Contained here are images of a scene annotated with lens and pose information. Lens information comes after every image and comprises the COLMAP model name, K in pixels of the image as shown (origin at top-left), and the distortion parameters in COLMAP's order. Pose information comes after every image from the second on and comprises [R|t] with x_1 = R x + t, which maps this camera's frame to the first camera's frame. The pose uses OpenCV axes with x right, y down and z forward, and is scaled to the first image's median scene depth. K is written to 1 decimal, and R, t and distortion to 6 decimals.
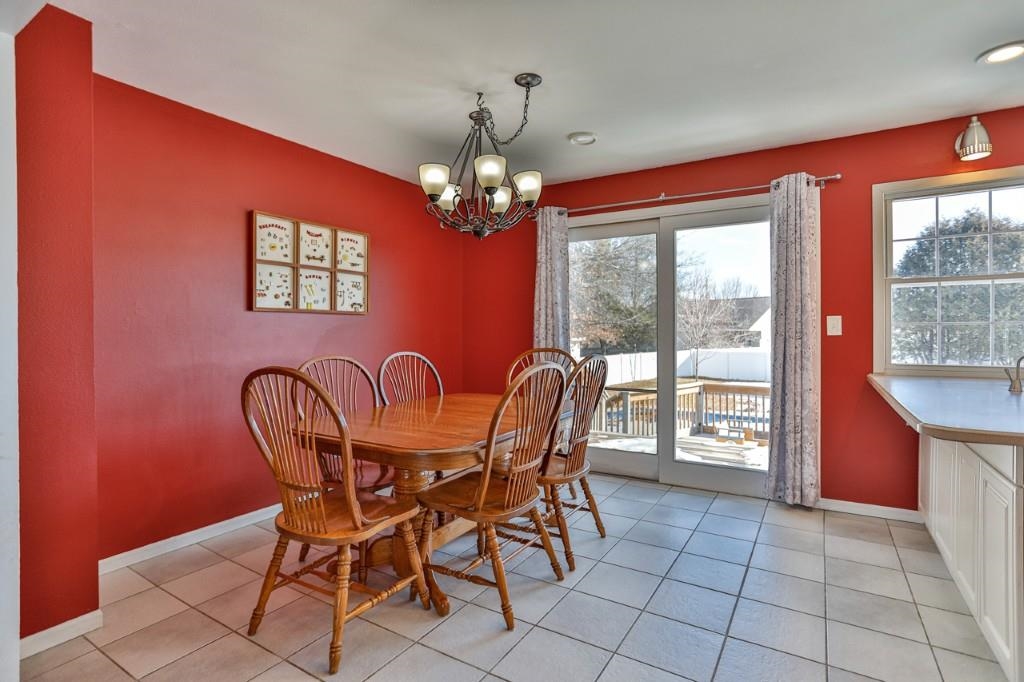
lens RADIAL K [[512.9, 0, 487.6], [0, 512.9, 329.9], [0, 0, 1]] dist [-0.034120, 0.012416]
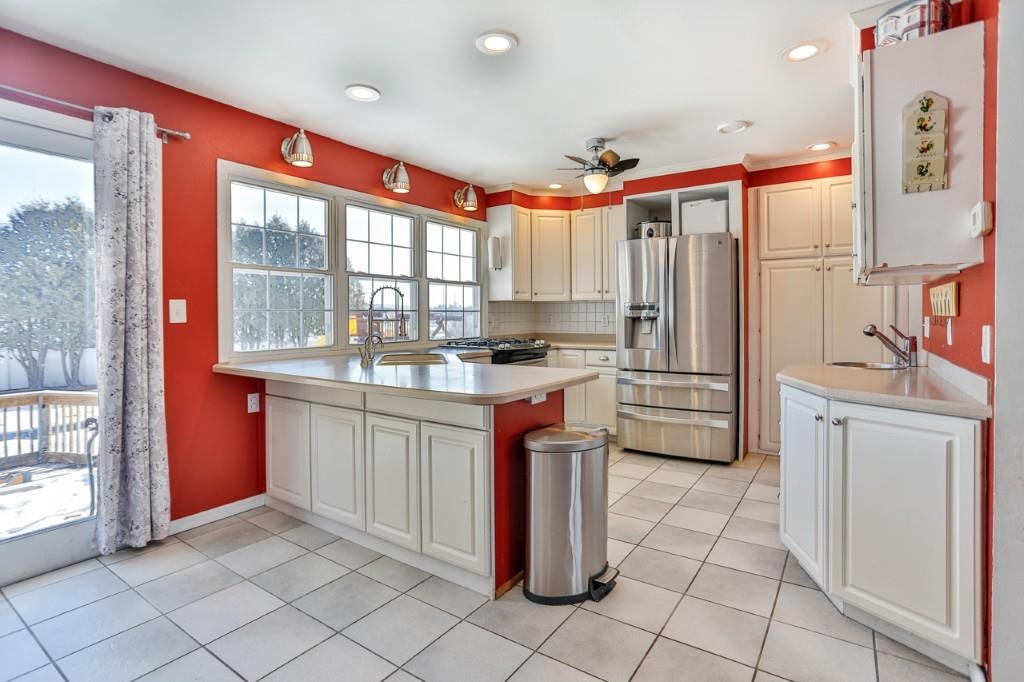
lens RADIAL K [[512.9, 0, 522.3], [0, 512.9, 318.3], [0, 0, 1]] dist [-0.034120, 0.012416]
pose [[0.007914, -0.003242, 0.999963, -0.146961], [0.002639, 0.999991, 0.003221, 0.002146], [-0.999965, 0.002614, 0.007923, 0.415418]]
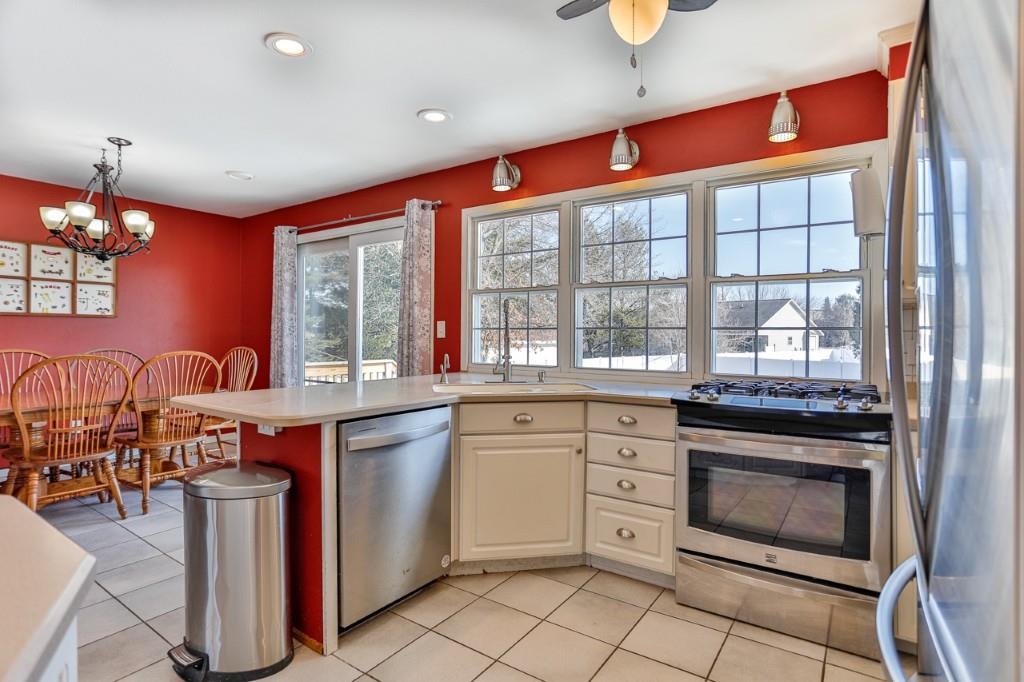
lens RADIAL K [[512.9, 0, 469.0], [0, 512.9, 337.0], [0, 0, 1]] dist [-0.034120, 0.012416]
pose [[0.998115, 0.008644, -0.060768, 0.809643], [-0.007916, 0.999894, 0.012206, -0.005427], [0.060867, -0.011702, 0.998077, -0.179745]]
